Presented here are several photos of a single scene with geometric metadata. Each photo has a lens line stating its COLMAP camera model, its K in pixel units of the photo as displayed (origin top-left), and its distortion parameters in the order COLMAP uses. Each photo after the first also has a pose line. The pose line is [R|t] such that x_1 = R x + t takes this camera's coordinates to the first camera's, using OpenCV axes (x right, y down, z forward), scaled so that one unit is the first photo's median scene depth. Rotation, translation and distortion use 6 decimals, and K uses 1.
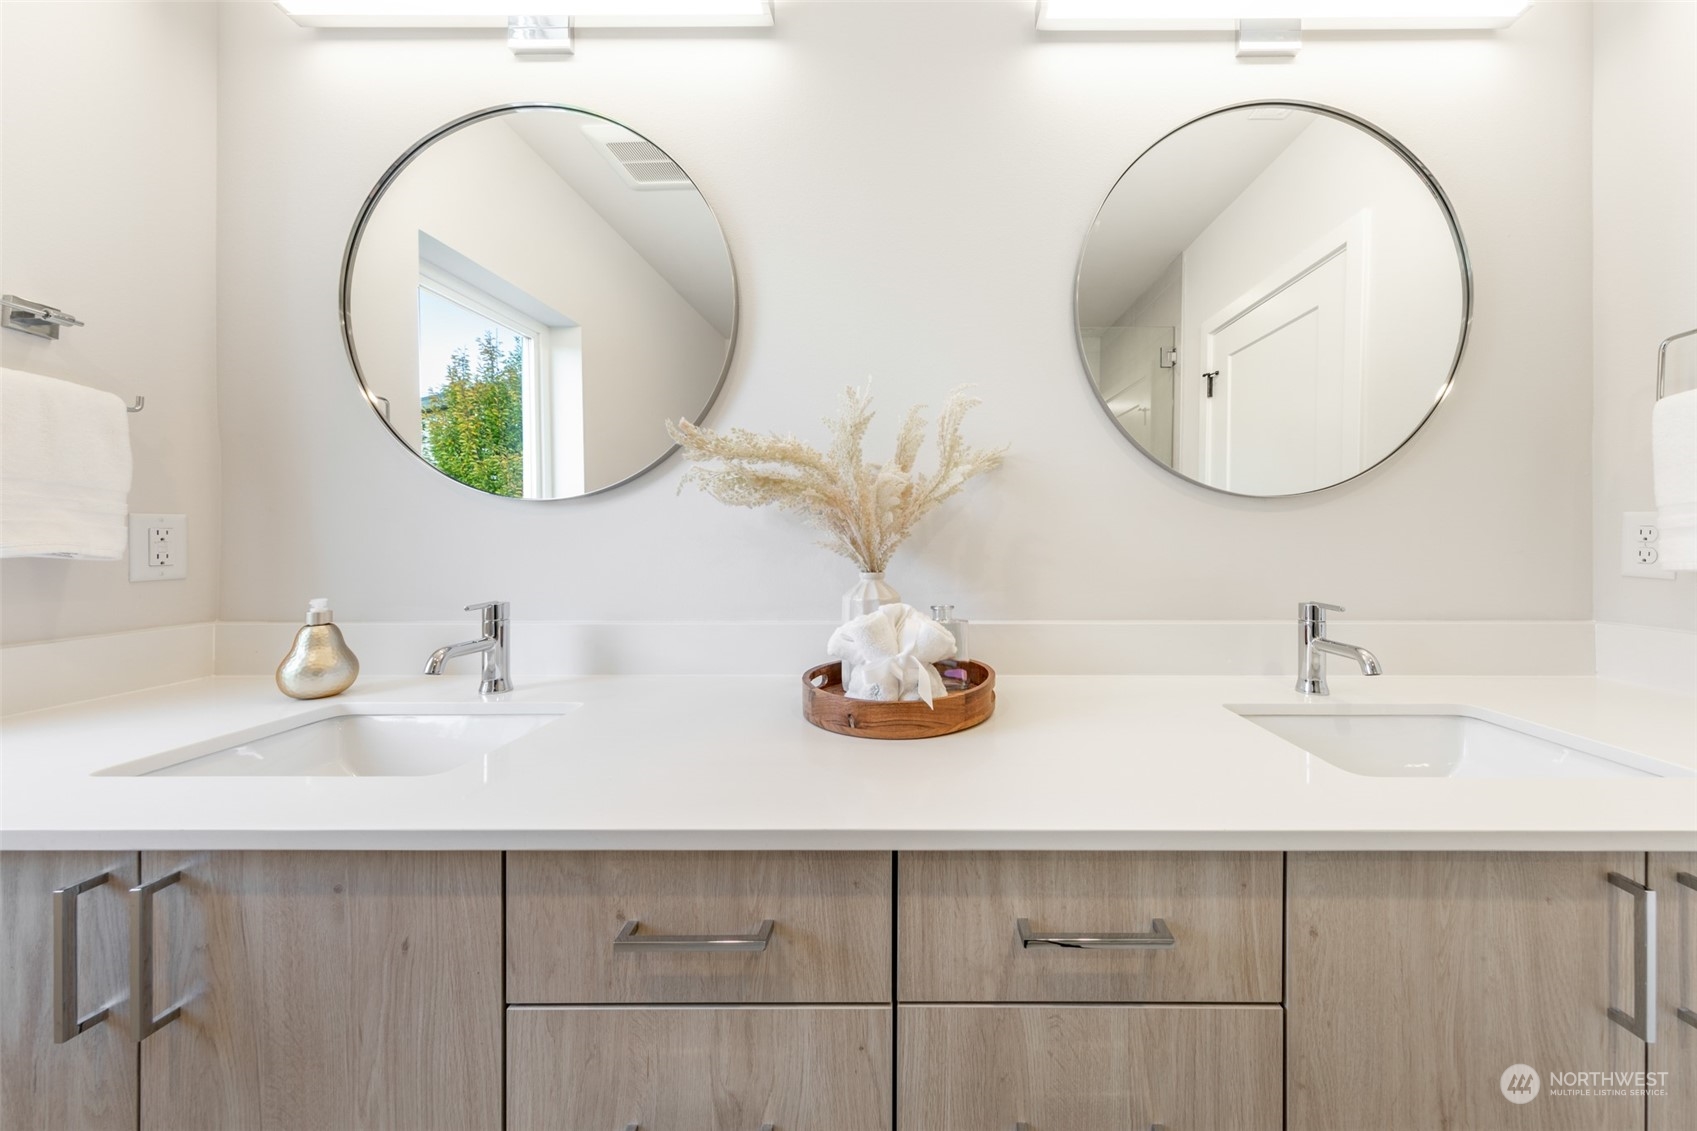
lens RADIAL K [[586.3, 0, 853.0], [0, 586.3, 546.1], [0, 0, 1]] dist [-0.008297, 0.000040]
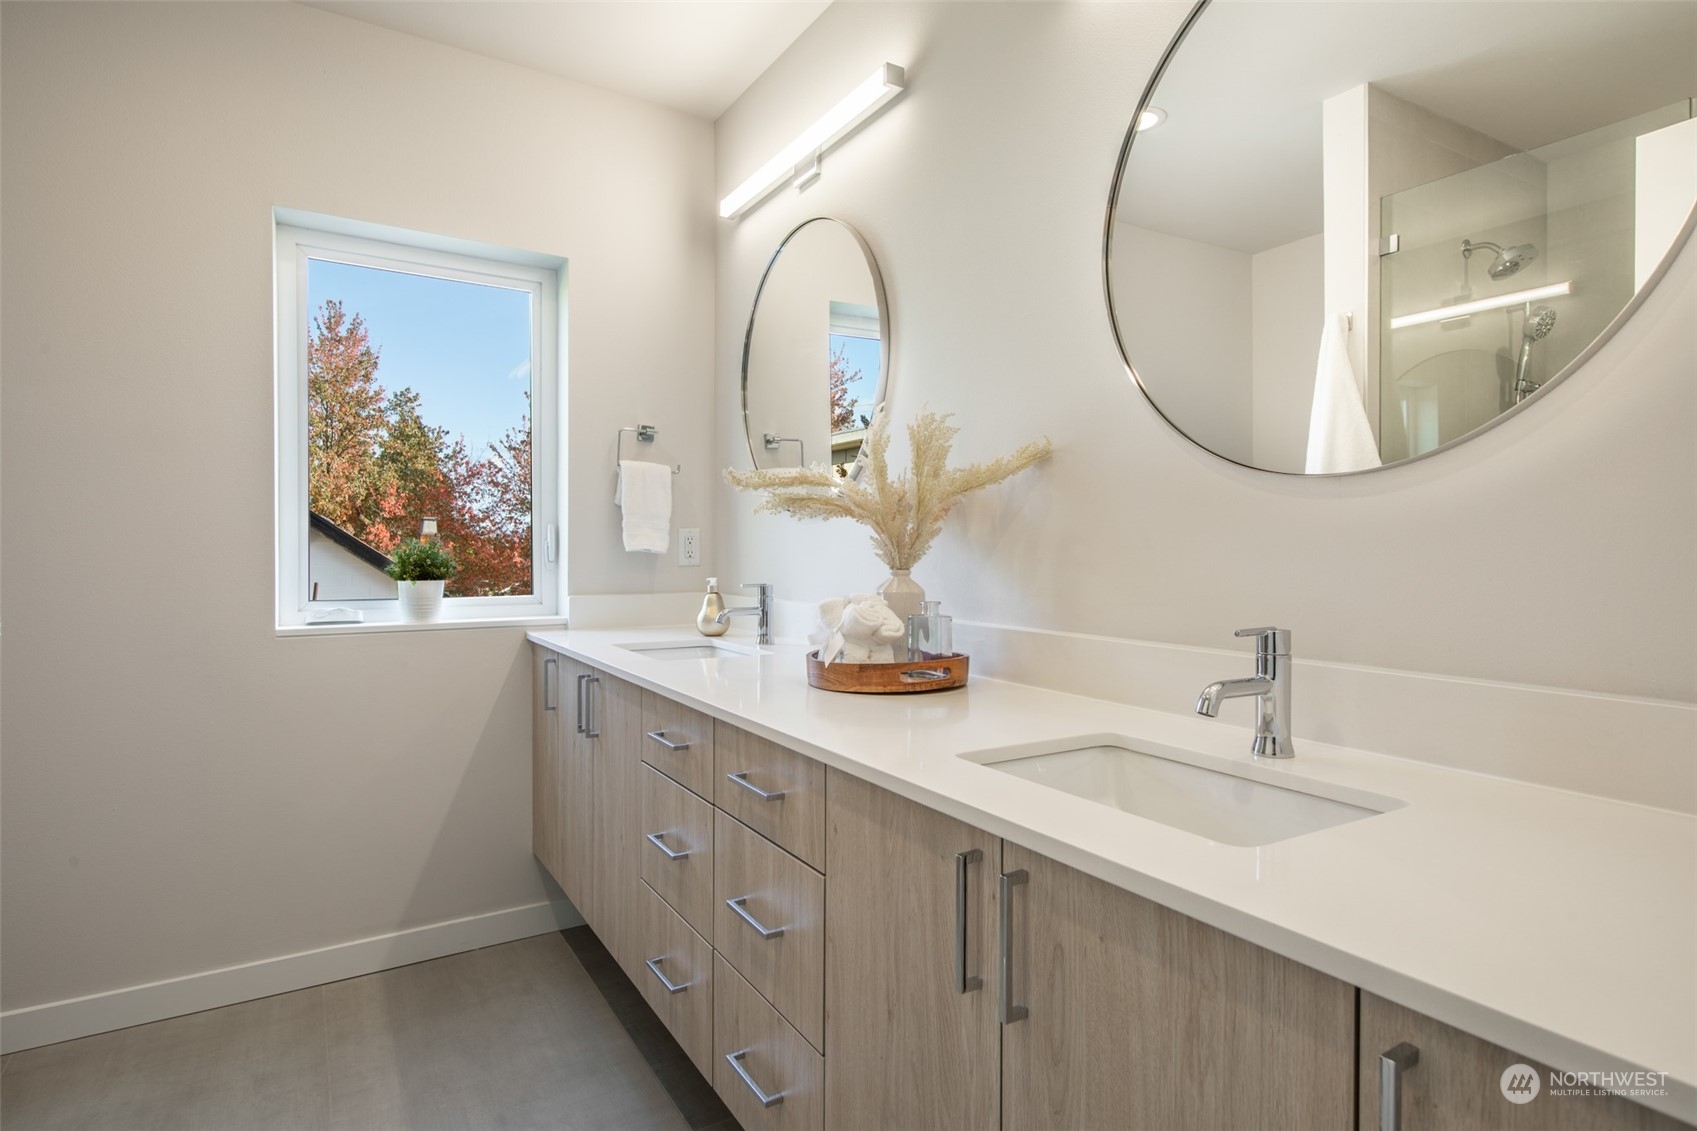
lens RADIAL K [[898.1, 0, 848.5], [0, 898.1, 565.5], [0, 0, 1]] dist [0.000246, -0.000042]
pose [[0.528757, 0.015421, -0.848633, 1.557141], [0.001662, 0.999814, 0.019203, 0.006266], [0.848771, -0.011564, 0.528633, -0.043911]]
